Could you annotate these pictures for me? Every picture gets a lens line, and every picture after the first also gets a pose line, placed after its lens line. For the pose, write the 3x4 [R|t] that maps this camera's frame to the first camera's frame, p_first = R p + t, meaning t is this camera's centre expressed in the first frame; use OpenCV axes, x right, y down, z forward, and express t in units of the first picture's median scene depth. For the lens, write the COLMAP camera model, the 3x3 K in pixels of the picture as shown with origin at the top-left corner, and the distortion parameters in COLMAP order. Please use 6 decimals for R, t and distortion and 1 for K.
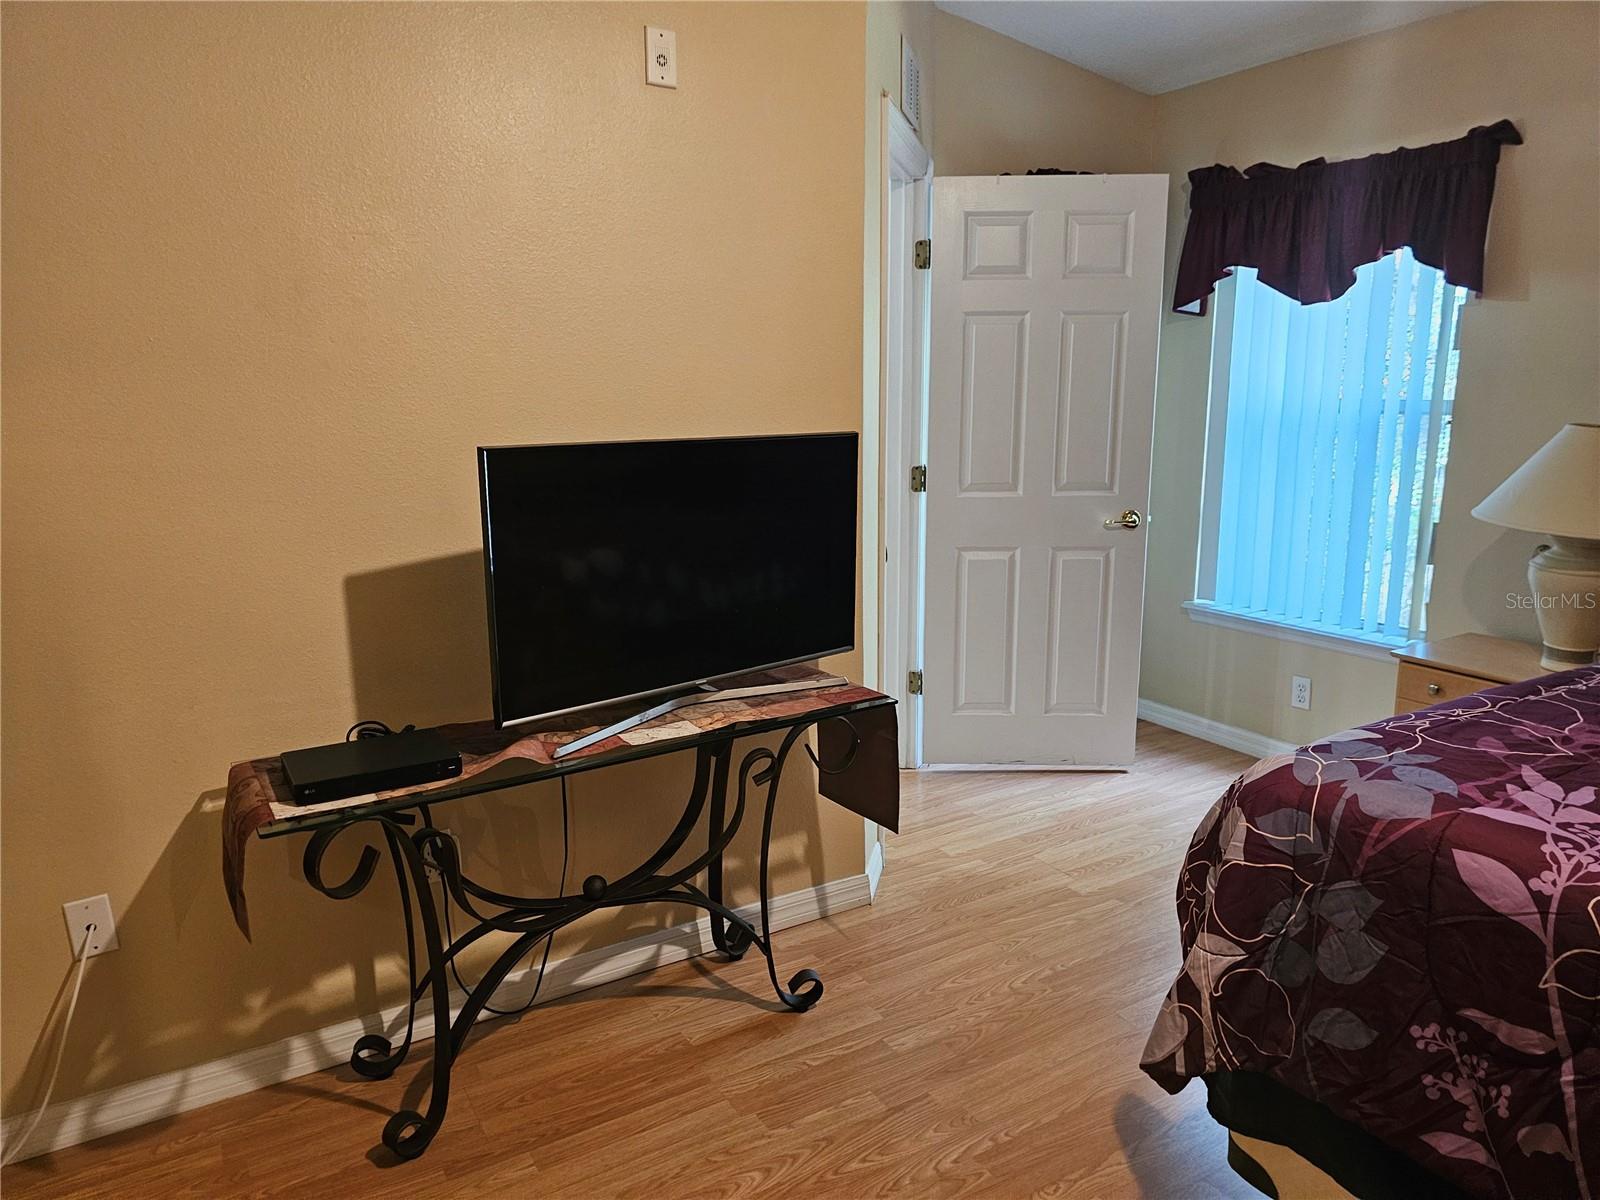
lens RADIAL K [[1063.9, 0, 800.0], [0, 1063.9, 600.0], [0, 0, 1]] dist [0.074336, -0.073528]
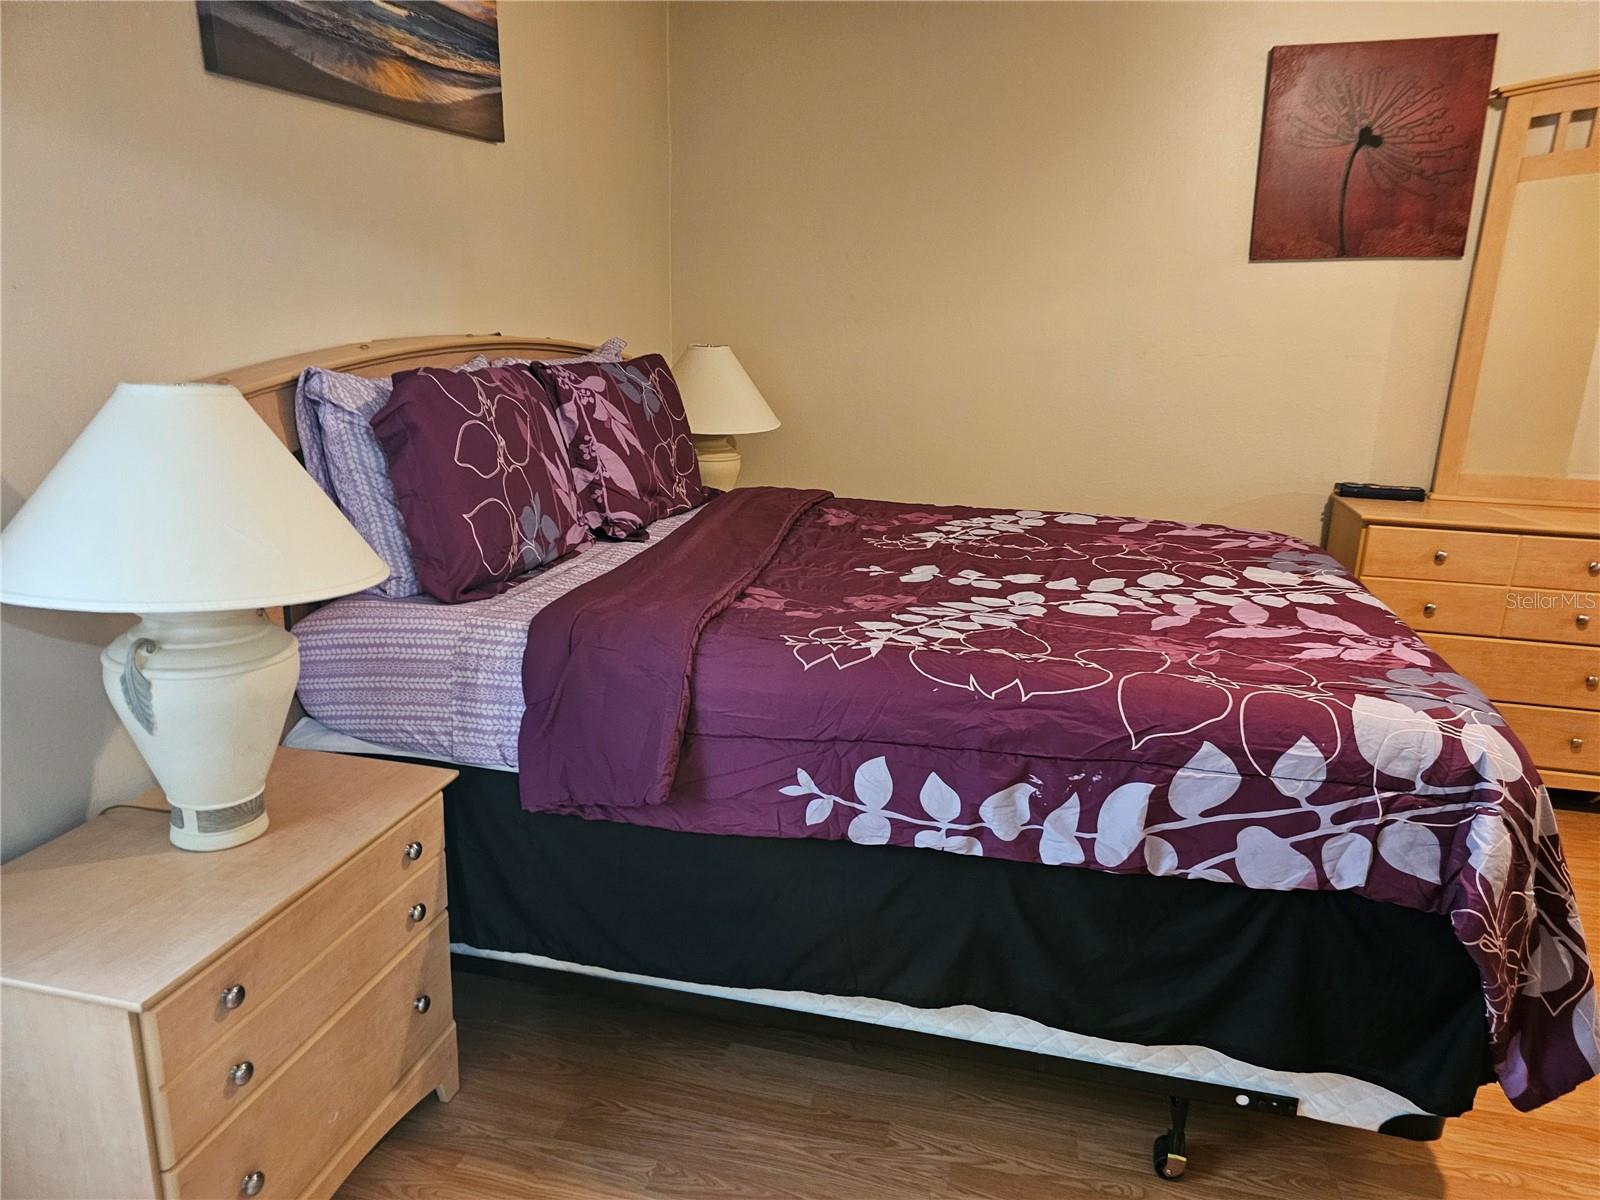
lens RADIAL K [[1063.9, 0, 800.0], [0, 1063.9, 600.0], [0, 0, 1]] dist [0.074336, -0.073528]
pose [[-0.720546, -0.204857, 0.662456, 0.284047], [0.110425, 0.909270, 0.401290, -0.459570], [-0.684559, 0.362299, -0.632549, 2.153001]]
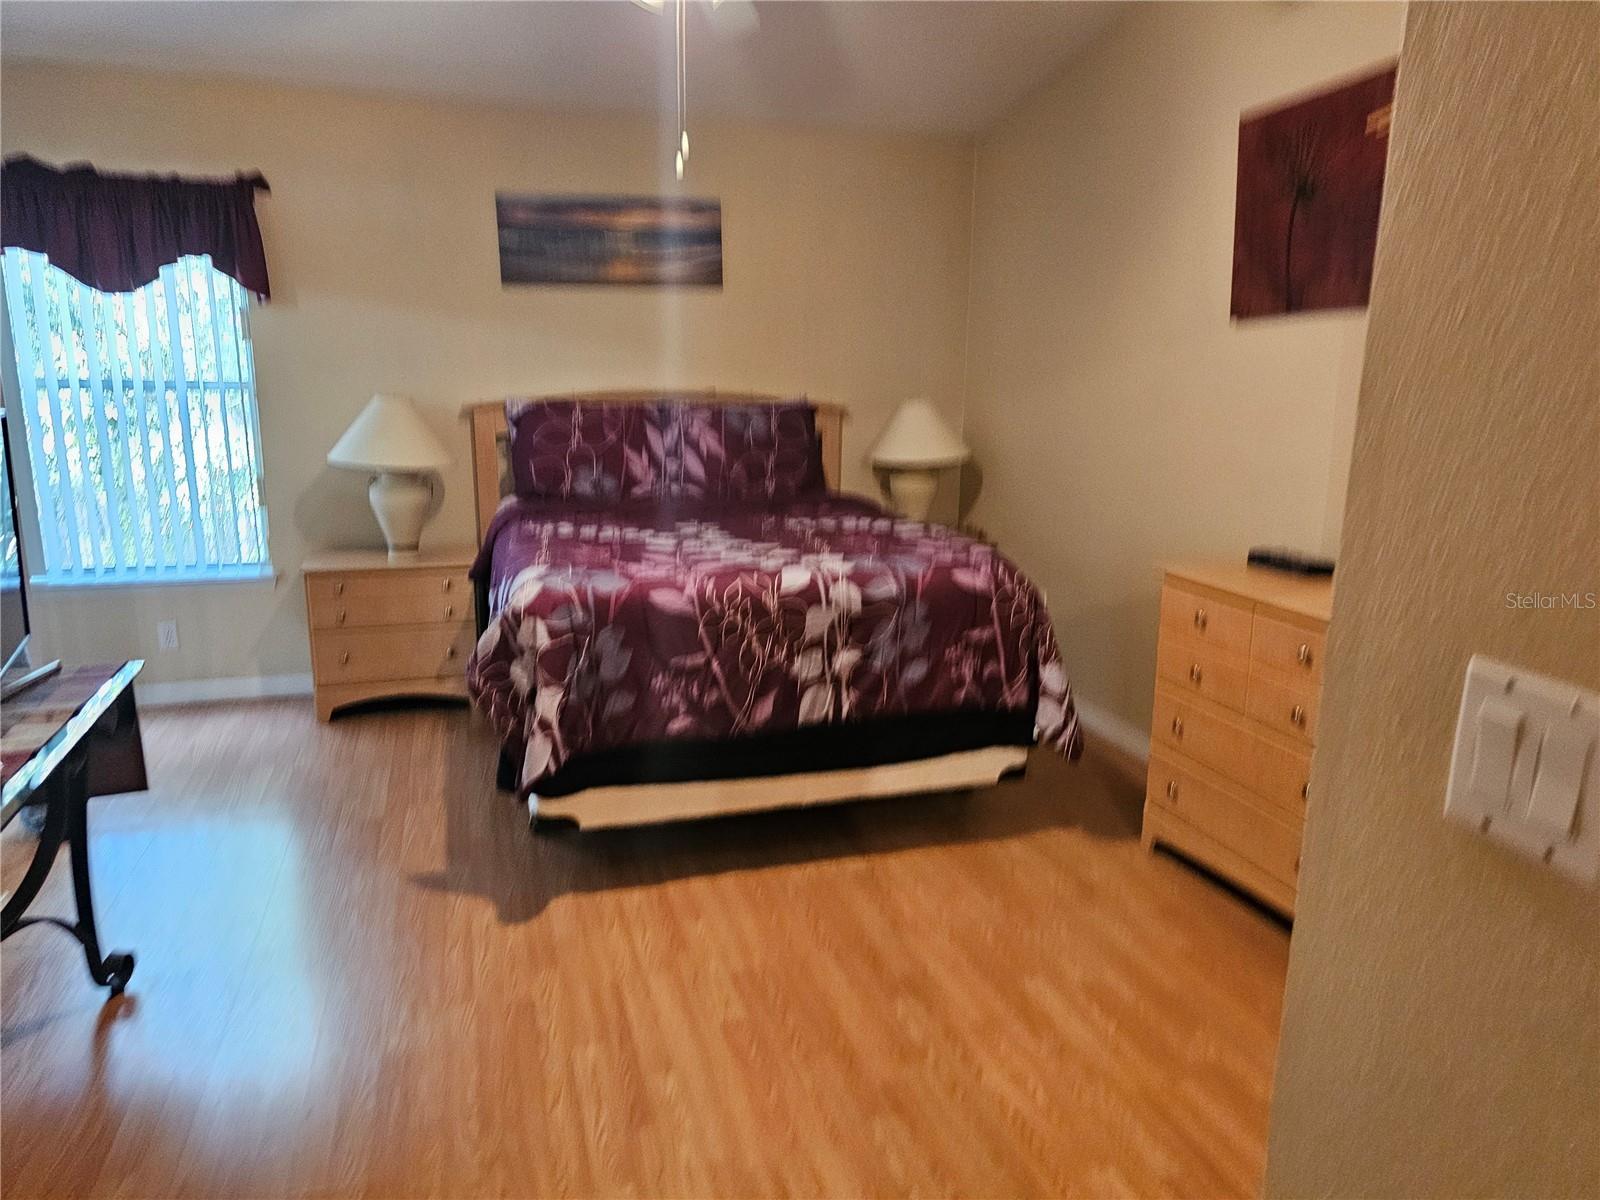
lens RADIAL K [[1063.9, 0, 800.0], [0, 1063.9, 600.0], [0, 0, 1]] dist [0.074336, -0.073528]
pose [[0.223293, -0.191599, 0.955735, -1.232467], [0.176020, 0.972298, 0.153795, -0.025526], [-0.958727, 0.133887, 0.250833, 0.172427]]
